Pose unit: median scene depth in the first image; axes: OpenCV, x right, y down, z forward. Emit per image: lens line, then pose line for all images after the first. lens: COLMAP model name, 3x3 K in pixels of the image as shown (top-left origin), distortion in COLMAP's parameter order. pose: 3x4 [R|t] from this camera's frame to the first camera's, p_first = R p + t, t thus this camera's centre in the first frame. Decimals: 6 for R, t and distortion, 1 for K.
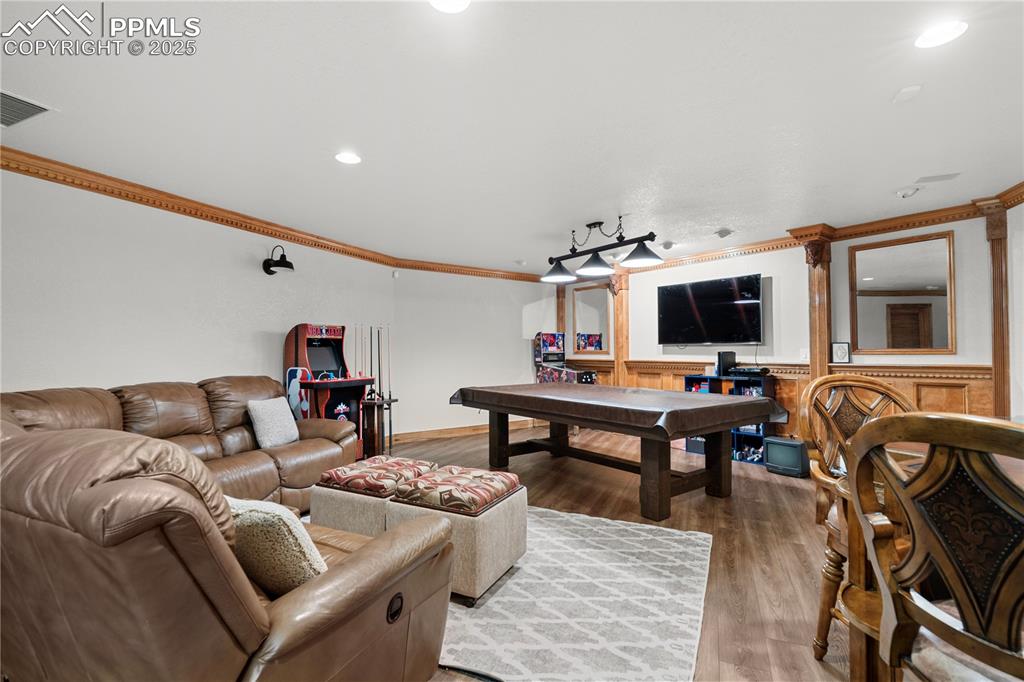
lens RADIAL K [[476.5, 0, 512.0], [0, 476.5, 341.0], [0, 0, 1]] dist [-0.002379, -0.000381]
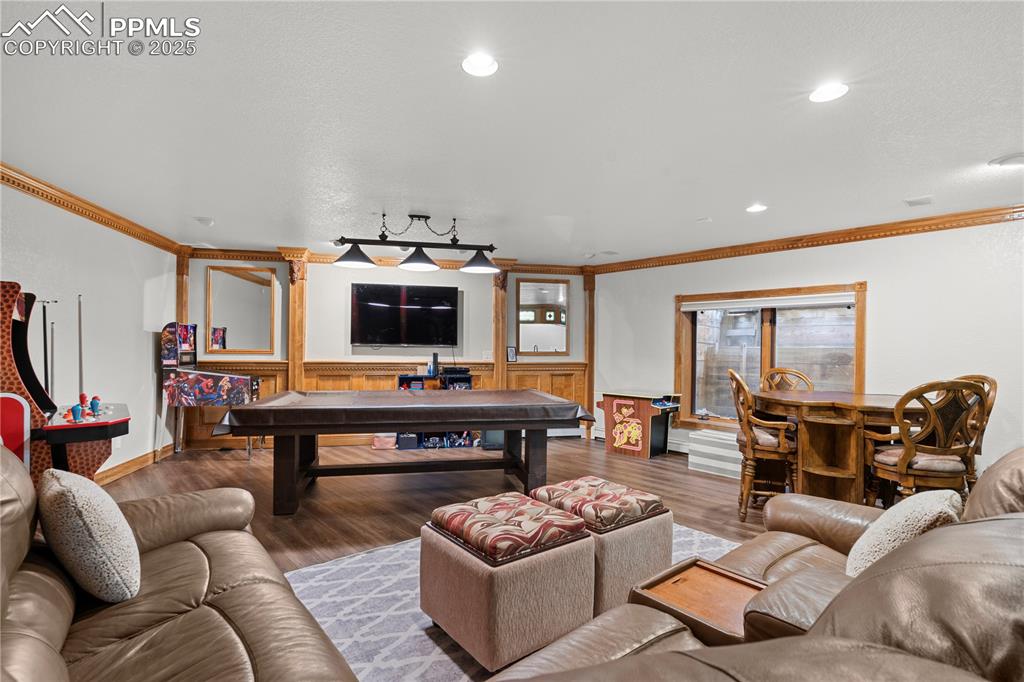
lens RADIAL K [[486.7, 0, 510.1], [0, 486.7, 349.3], [0, 0, 1]] dist [-0.002458, -0.000222]
pose [[0.418750, 0.007506, 0.908071, -0.522813], [-0.029621, 0.999547, 0.005397, 0.002909], [-0.907618, -0.029158, 0.418782, 0.371262]]
